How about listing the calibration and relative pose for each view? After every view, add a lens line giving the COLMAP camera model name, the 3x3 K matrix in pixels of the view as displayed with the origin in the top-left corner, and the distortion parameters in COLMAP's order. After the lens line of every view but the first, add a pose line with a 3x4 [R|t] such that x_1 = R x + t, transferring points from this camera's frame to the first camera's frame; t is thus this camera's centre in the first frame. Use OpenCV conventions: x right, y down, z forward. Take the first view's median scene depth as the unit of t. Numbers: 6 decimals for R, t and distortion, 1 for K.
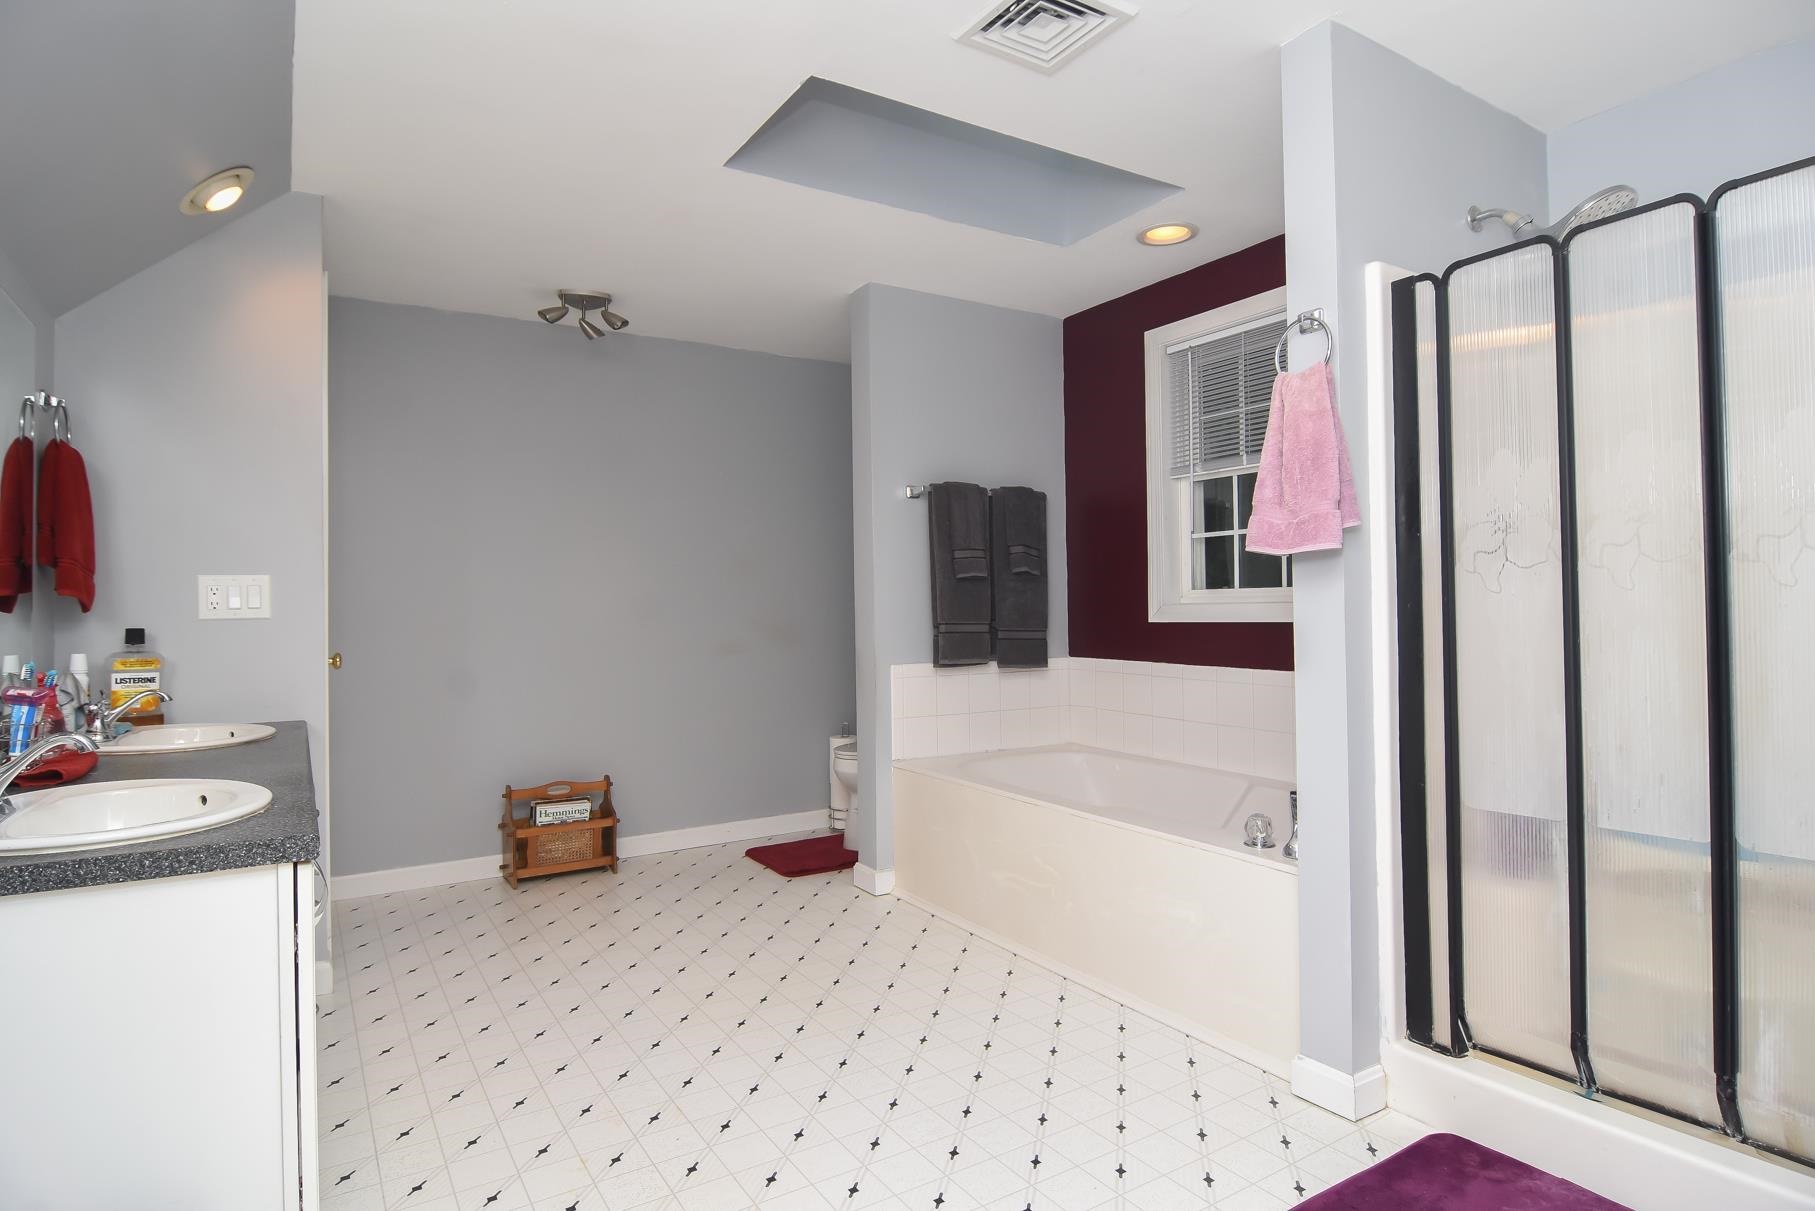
lens RADIAL K [[982.5, 0, 903.9], [0, 982.5, 592.6], [0, 0, 1]] dist [-0.017189, -0.001923]
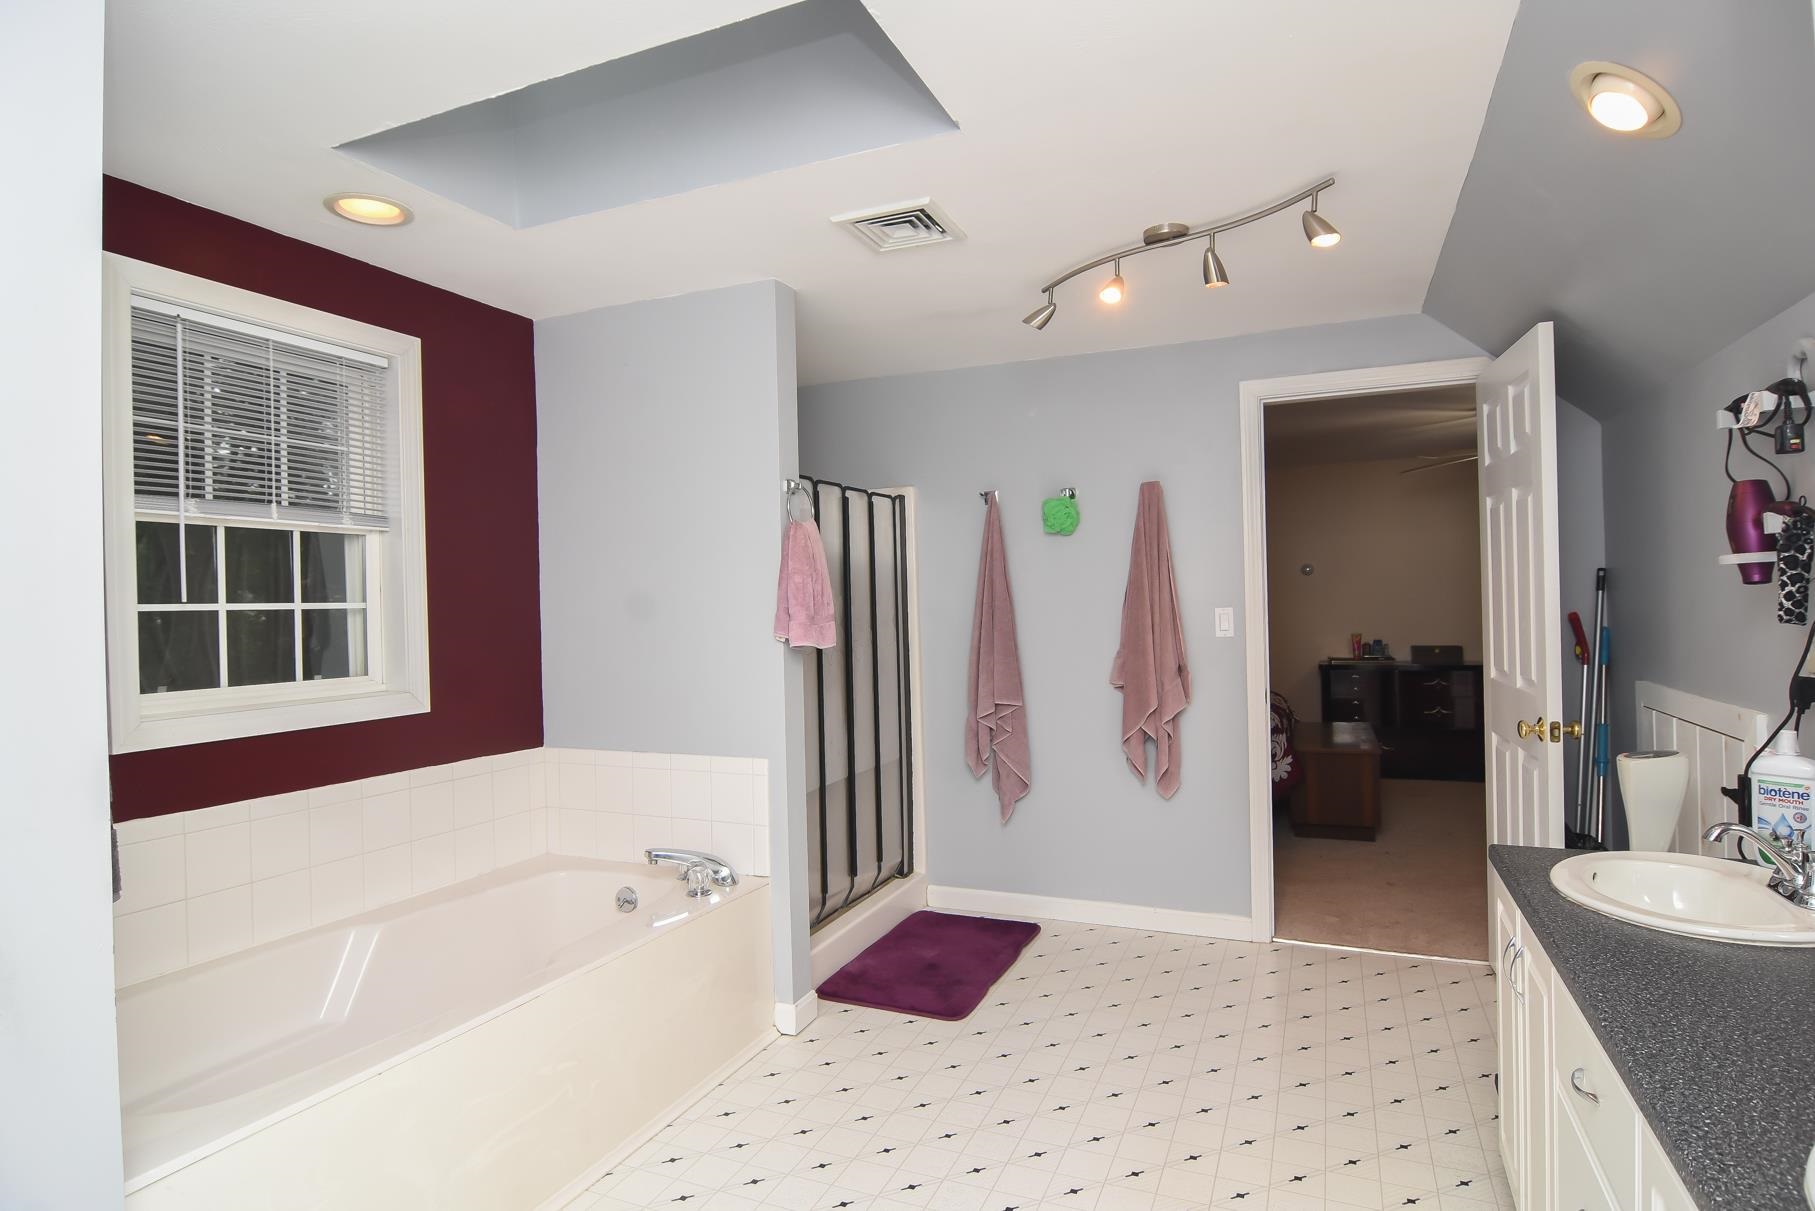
lens RADIAL K [[964.5, 0, 896.9], [0, 964.5, 601.6], [0, 0, 1]] dist [-0.000069, -0.009629]
pose [[-0.548563, 0.029759, 0.835579, -0.499239], [0.017725, 0.999556, -0.023963, -0.040379], [-0.835921, 0.001665, -0.548847, 0.970664]]
